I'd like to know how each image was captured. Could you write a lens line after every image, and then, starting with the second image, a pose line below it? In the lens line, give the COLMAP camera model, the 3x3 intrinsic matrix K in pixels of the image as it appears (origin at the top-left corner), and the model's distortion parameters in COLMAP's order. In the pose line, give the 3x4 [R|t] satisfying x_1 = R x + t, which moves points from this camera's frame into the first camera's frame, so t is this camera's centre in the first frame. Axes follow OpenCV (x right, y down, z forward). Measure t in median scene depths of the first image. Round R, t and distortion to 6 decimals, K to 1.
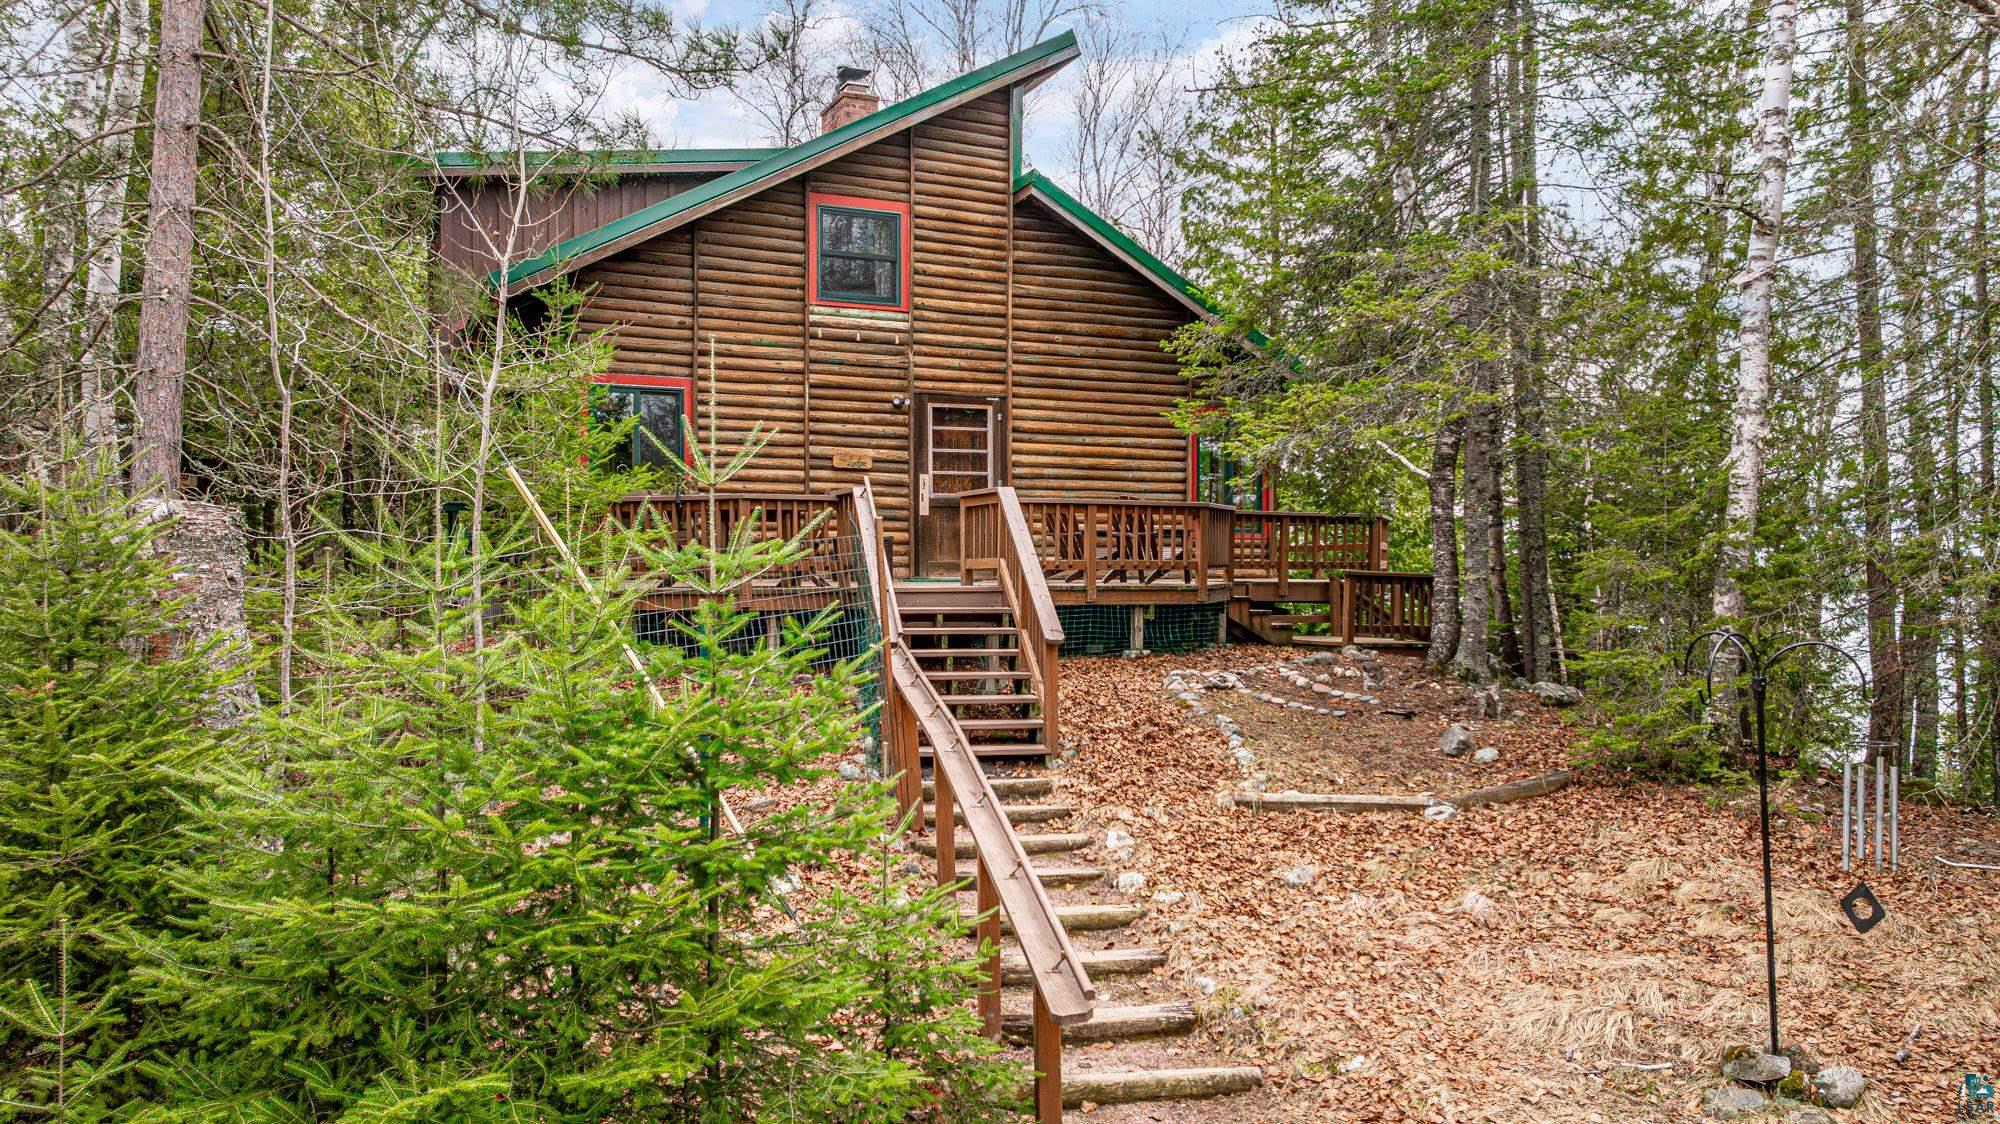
lens RADIAL K [[1457.8, 0, 998.7], [0, 1457.8, 607.8], [0, 0, 1]] dist [-0.017369, -0.003353]
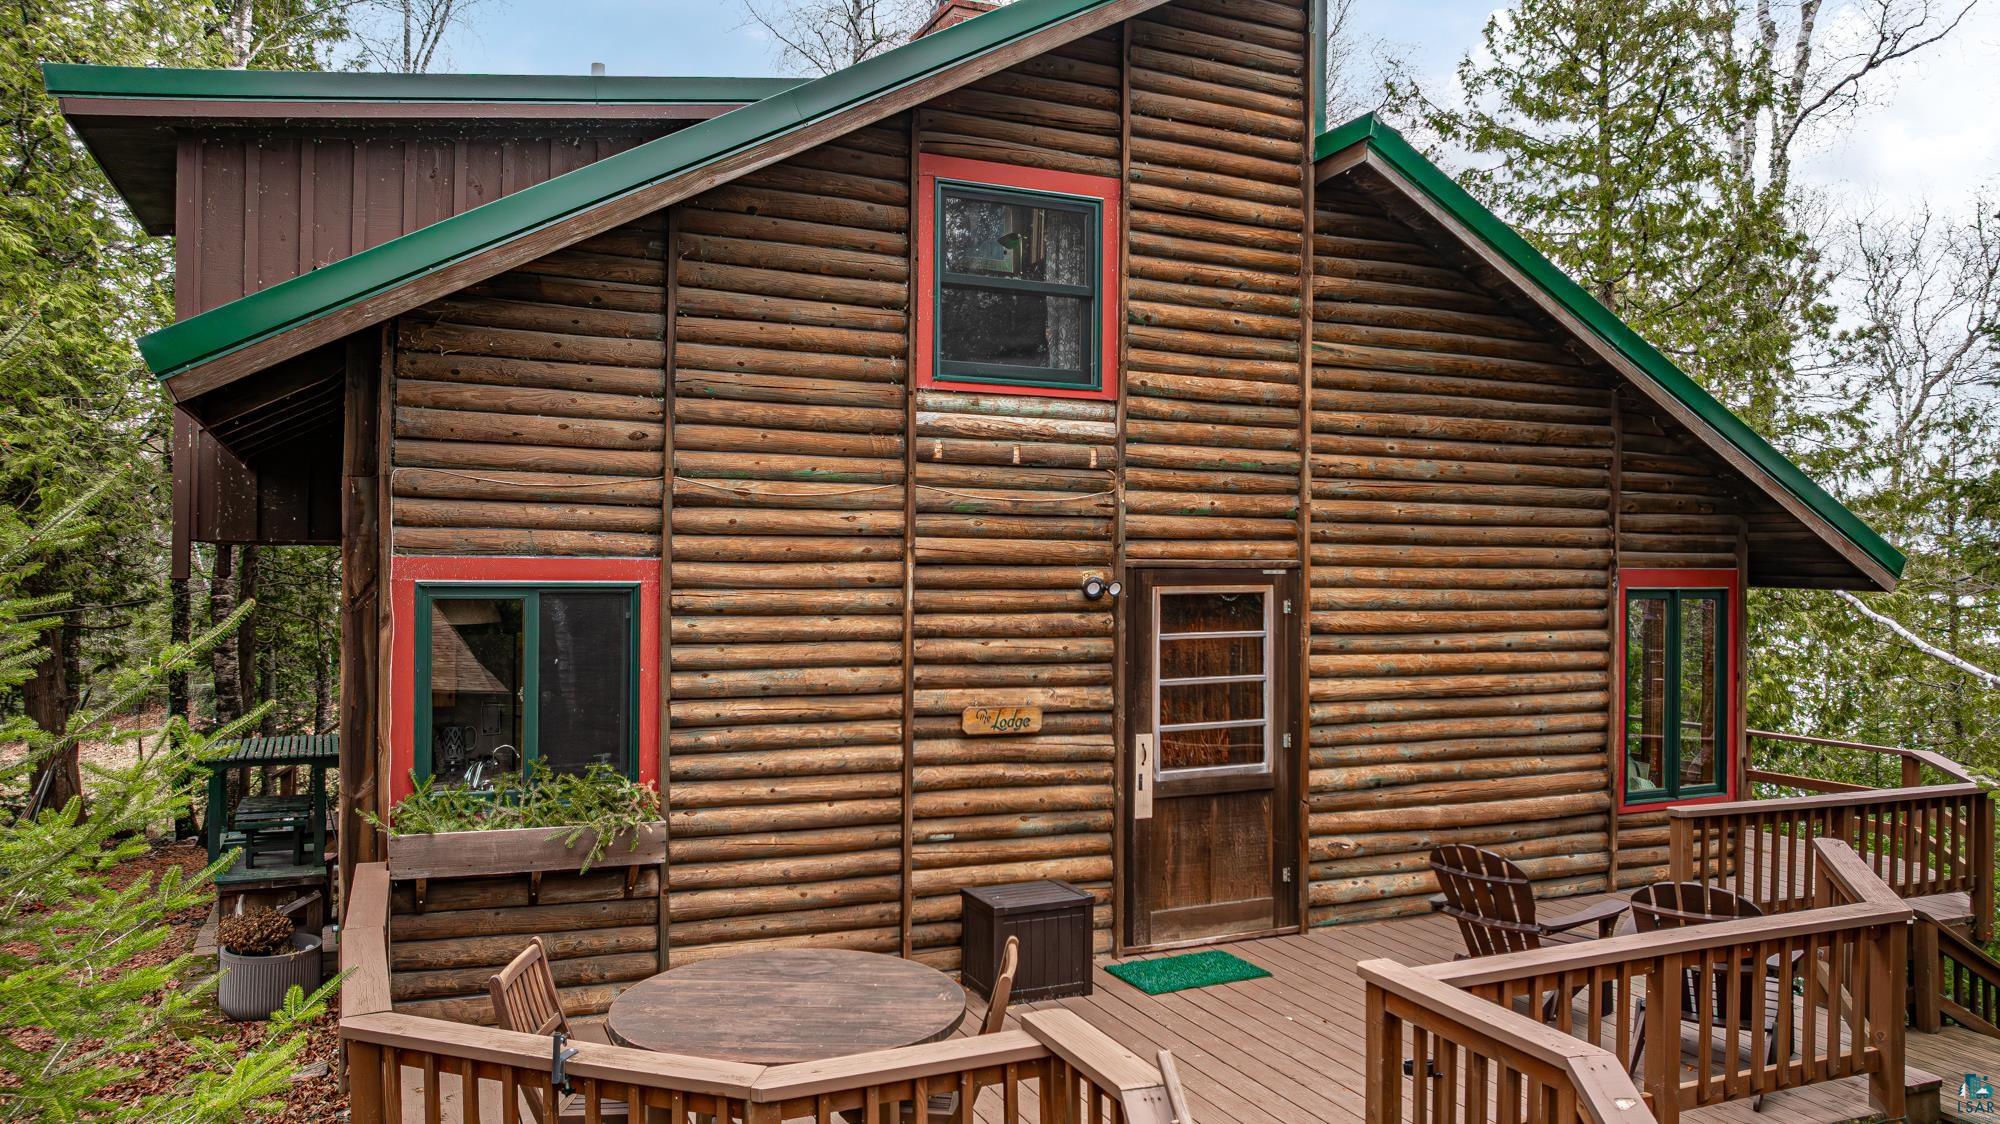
lens RADIAL K [[1430.7, 0, 1010.8], [0, 1430.7, 554.6], [0, 0, 1]] dist [-0.005190, -0.000718]
pose [[0.999899, 0.008027, -0.011704, -0.090925], [-0.008397, 0.999454, -0.031946, -0.136345], [0.011441, 0.032041, 0.999421, 0.523807]]
